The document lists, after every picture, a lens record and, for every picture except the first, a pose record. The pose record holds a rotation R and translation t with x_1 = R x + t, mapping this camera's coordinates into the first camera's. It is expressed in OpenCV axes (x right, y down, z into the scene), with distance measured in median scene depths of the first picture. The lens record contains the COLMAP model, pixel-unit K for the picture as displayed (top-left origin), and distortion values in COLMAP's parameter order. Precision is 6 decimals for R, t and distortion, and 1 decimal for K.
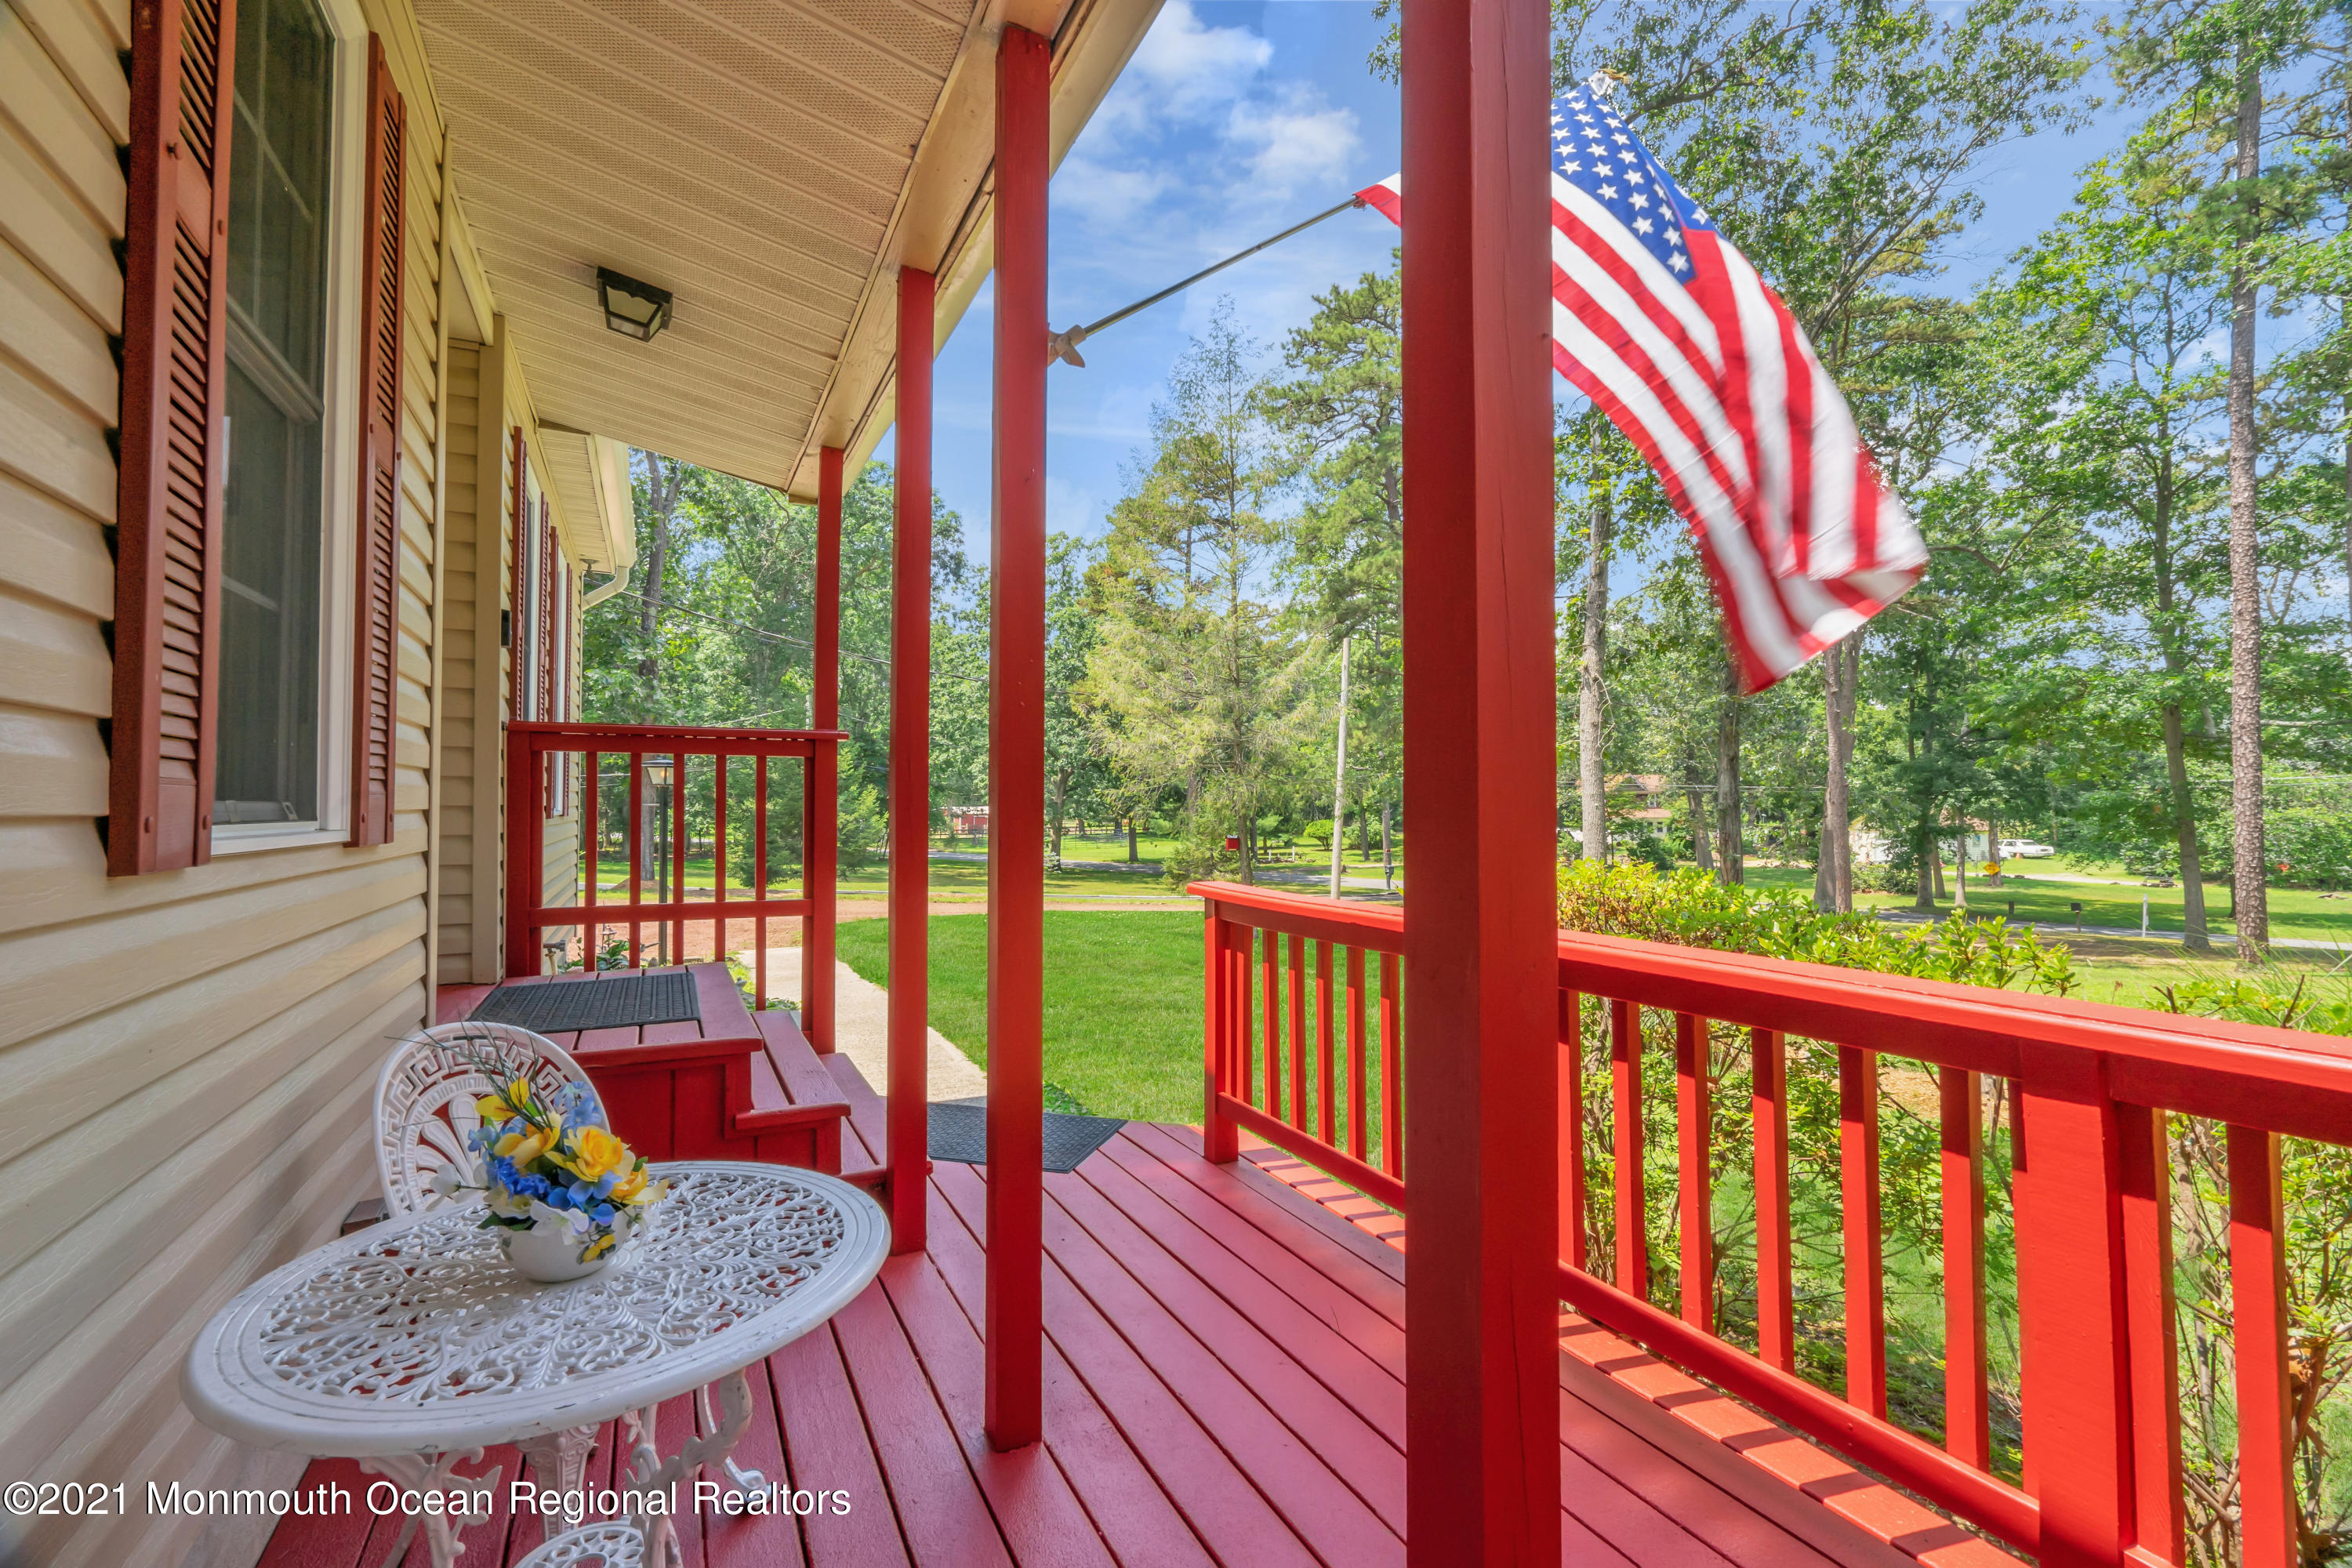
lens RADIAL K [[1062.9, 0, 1173.1], [0, 1062.9, 785.3], [0, 0, 1]] dist [0.004223, -0.000112]
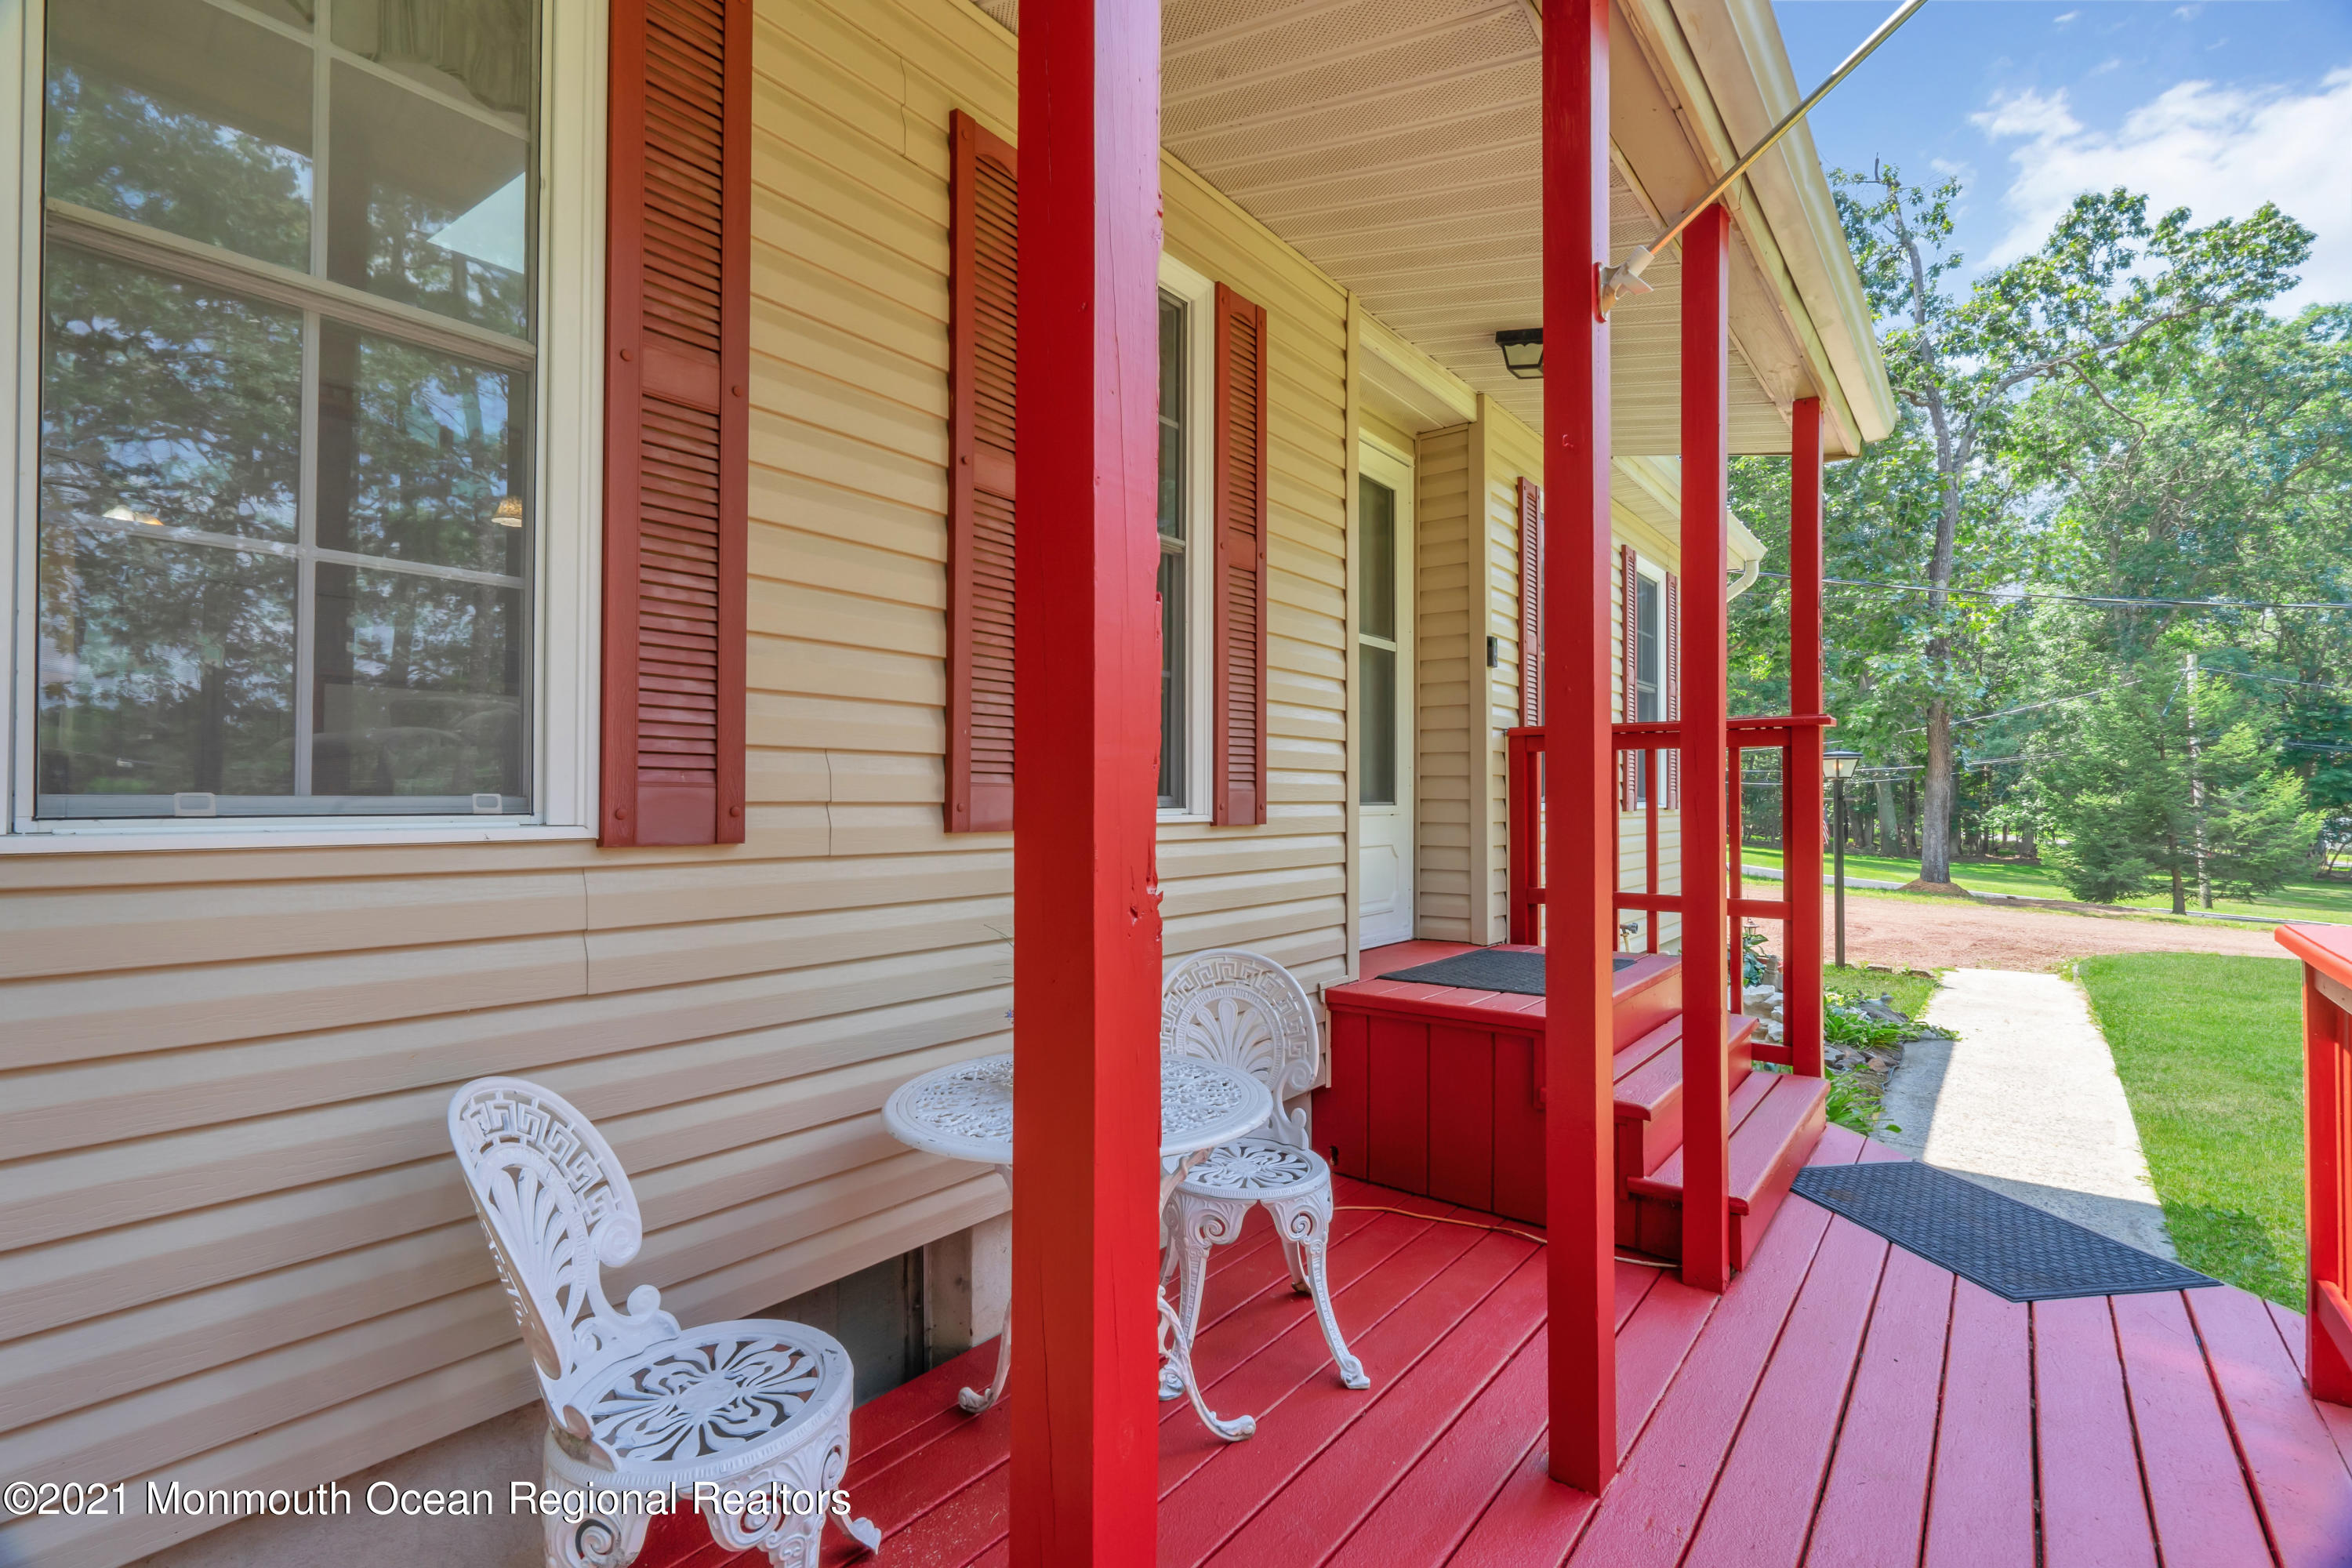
lens RADIAL K [[1062.9, 0, 1171.3], [0, 1062.9, 784.8], [0, 0, 1]] dist [0.004223, -0.000112]
pose [[0.429147, -0.011634, -0.903160, 0.230965], [0.015973, 0.999858, -0.005289, 0.002587], [0.903094, -0.012157, 0.429272, 0.119299]]
